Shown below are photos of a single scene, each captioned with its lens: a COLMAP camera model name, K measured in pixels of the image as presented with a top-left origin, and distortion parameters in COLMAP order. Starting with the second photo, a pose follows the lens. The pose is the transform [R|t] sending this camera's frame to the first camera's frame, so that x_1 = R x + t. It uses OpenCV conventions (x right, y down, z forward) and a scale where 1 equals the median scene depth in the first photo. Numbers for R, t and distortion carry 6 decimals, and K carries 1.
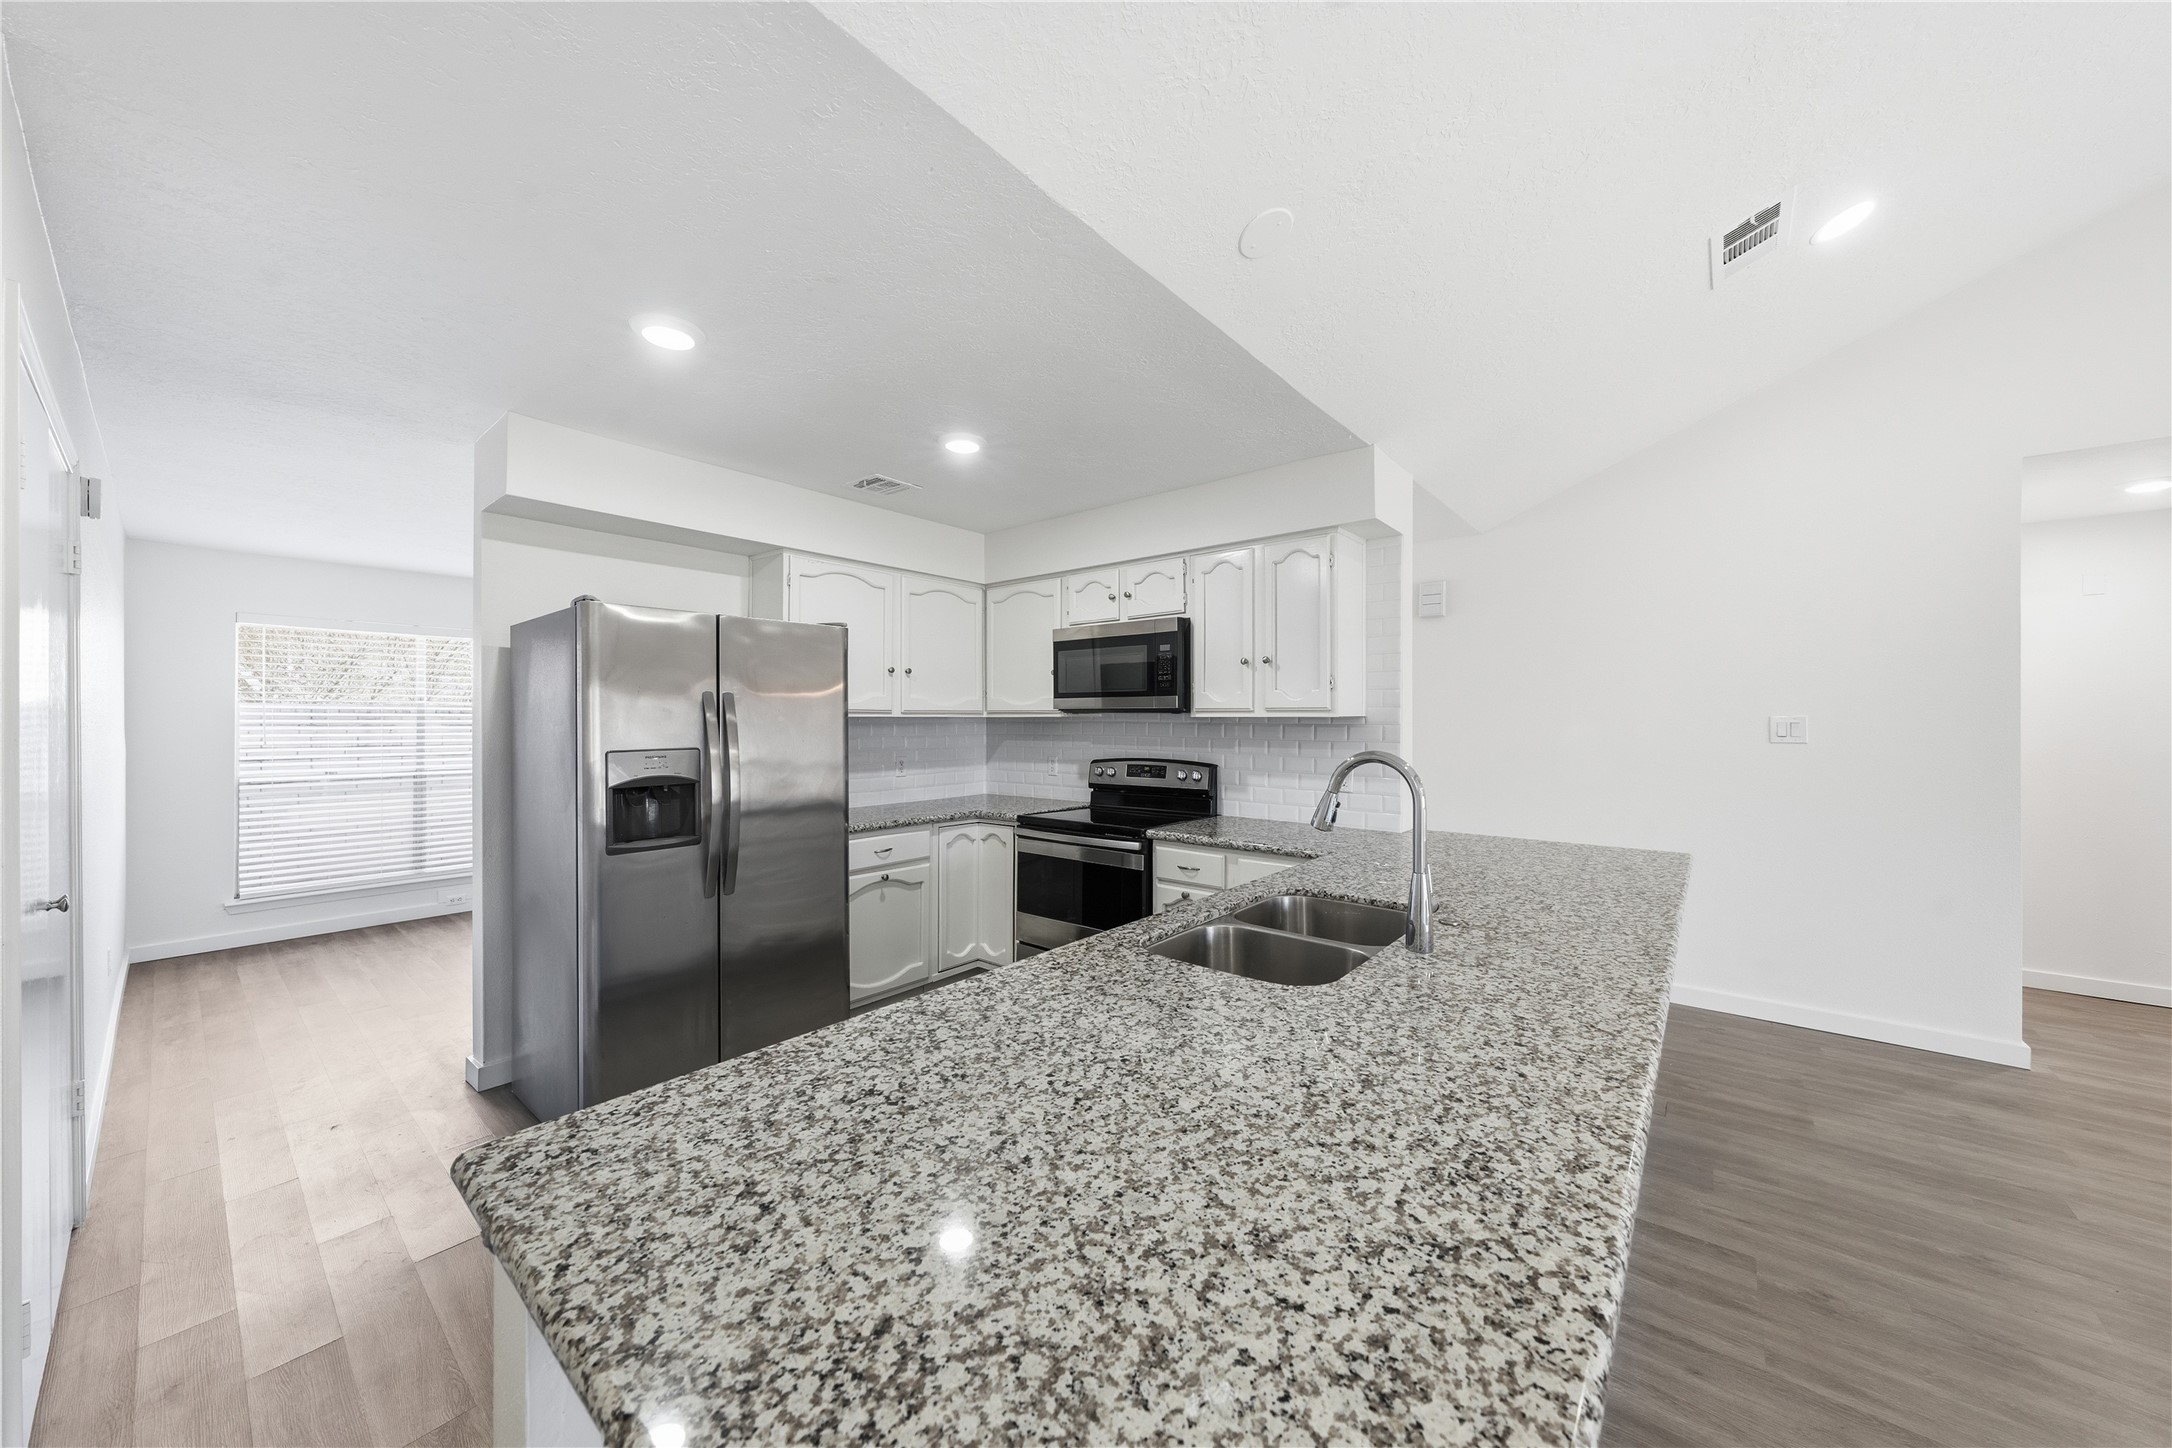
lens RADIAL K [[767.2, 0, 1092.8], [0, 767.2, 720.2], [0, 0, 1]] dist [-0.006156, 0.001781]
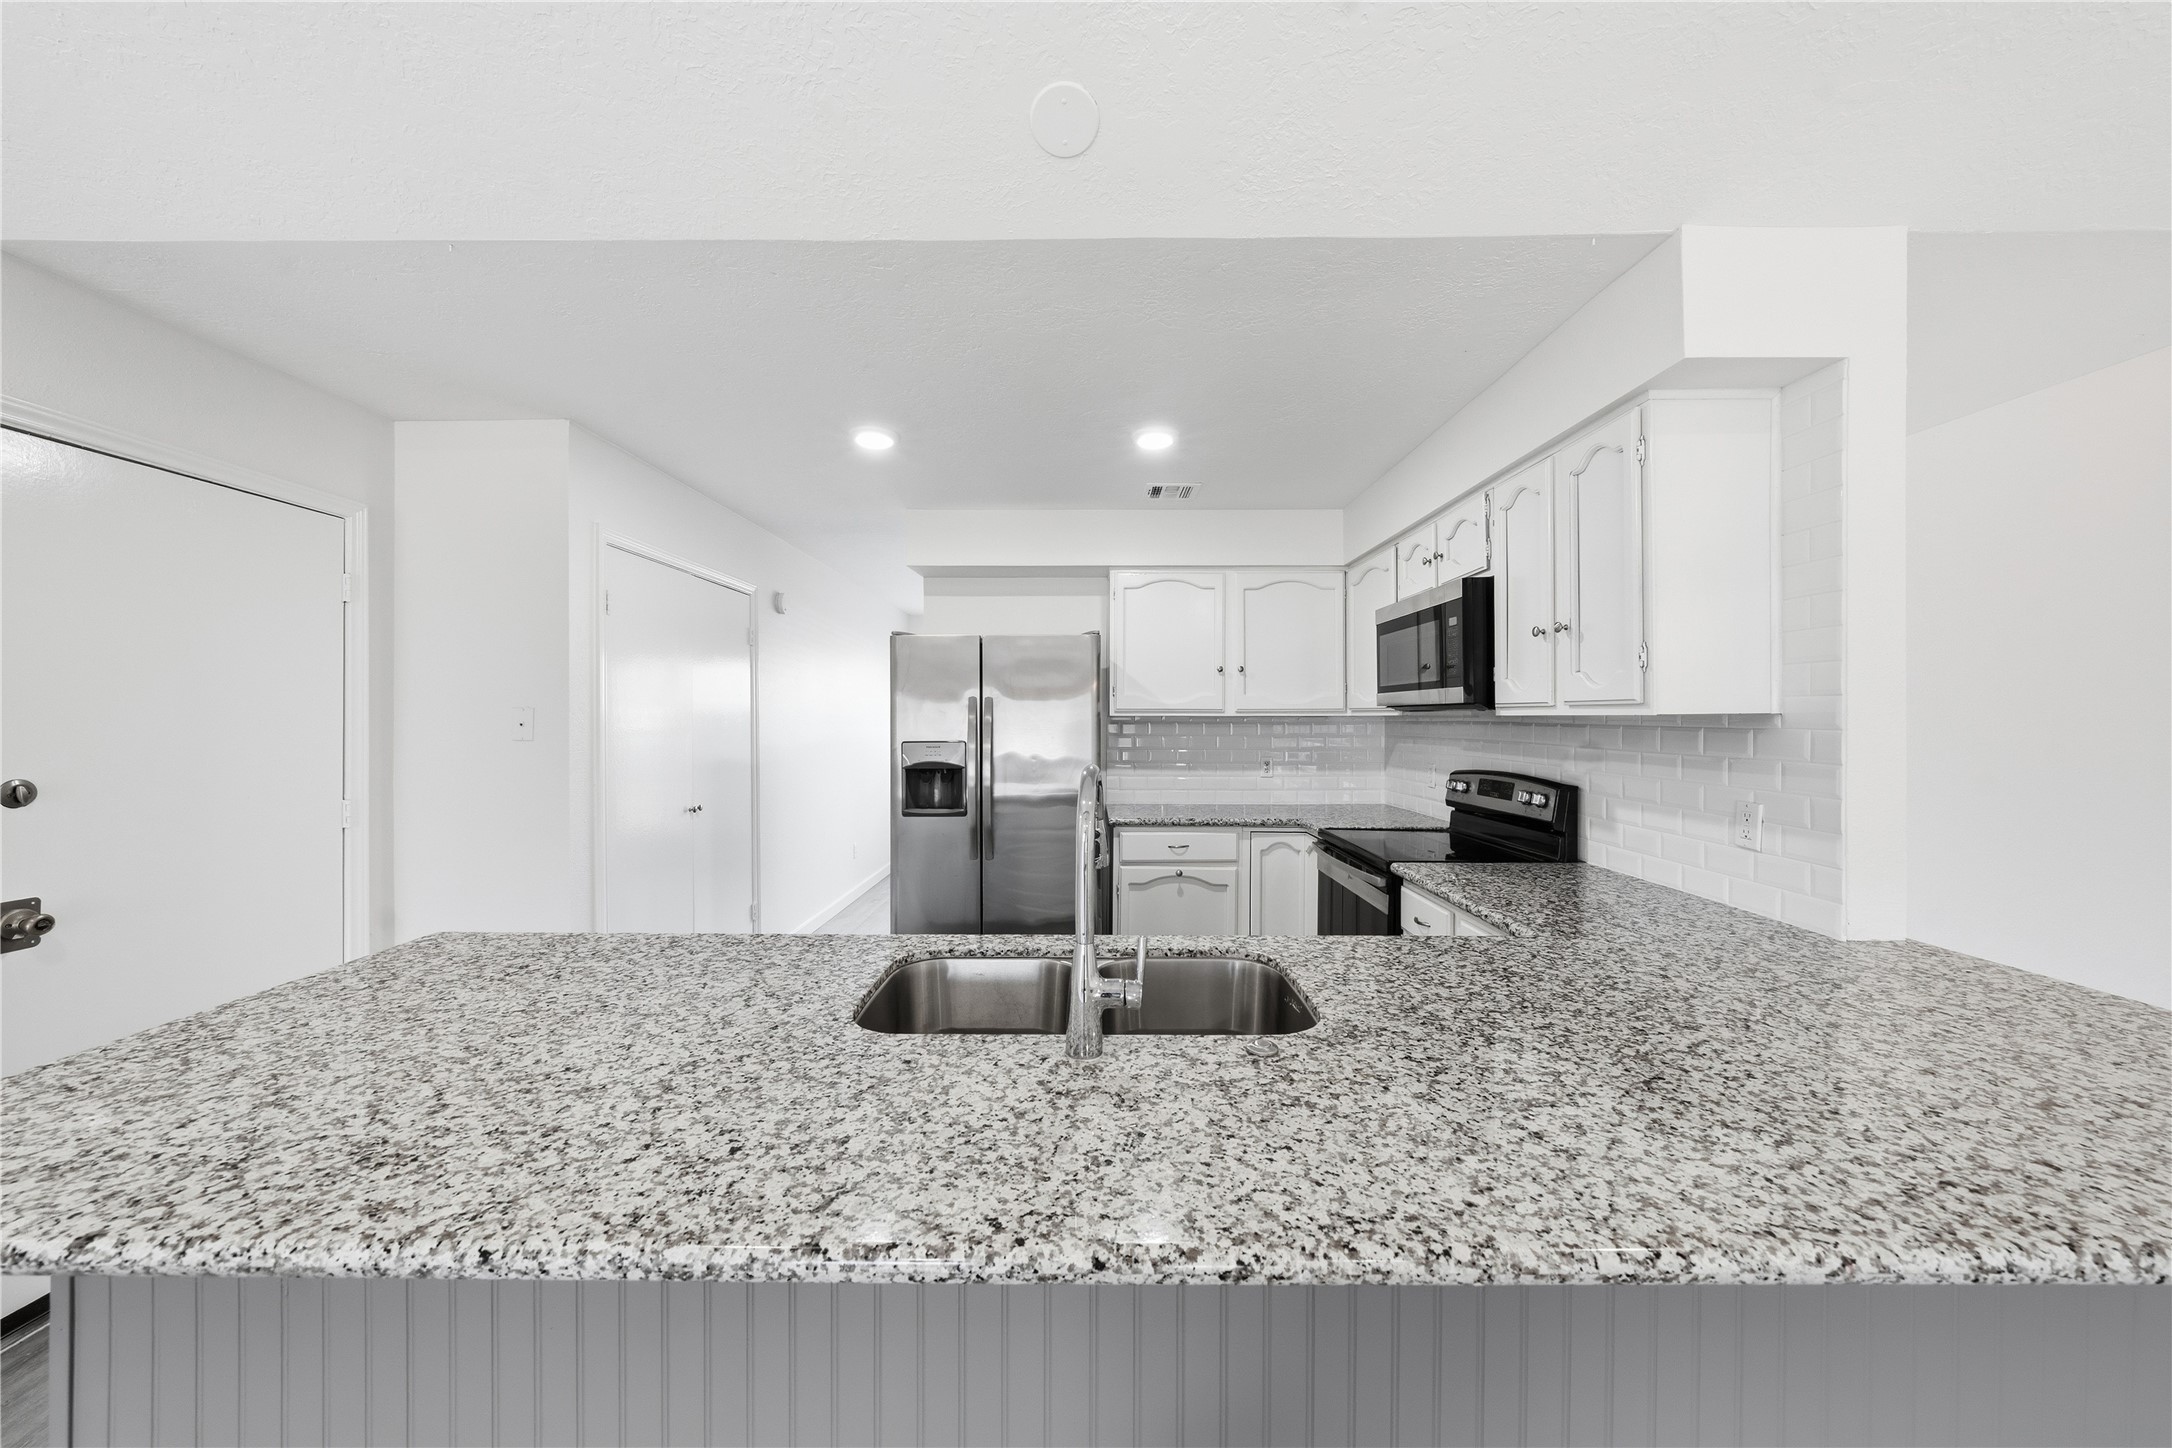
lens RADIAL K [[767.2, 0, 1077.6], [0, 767.2, 720.4], [0, 0, 1]] dist [-0.006156, 0.001781]
pose [[0.621032, 0.002344, -0.783782, 0.597268], [0.000729, 0.999993, 0.003568, -0.003070], [0.783785, -0.002787, 0.621026, 0.347300]]
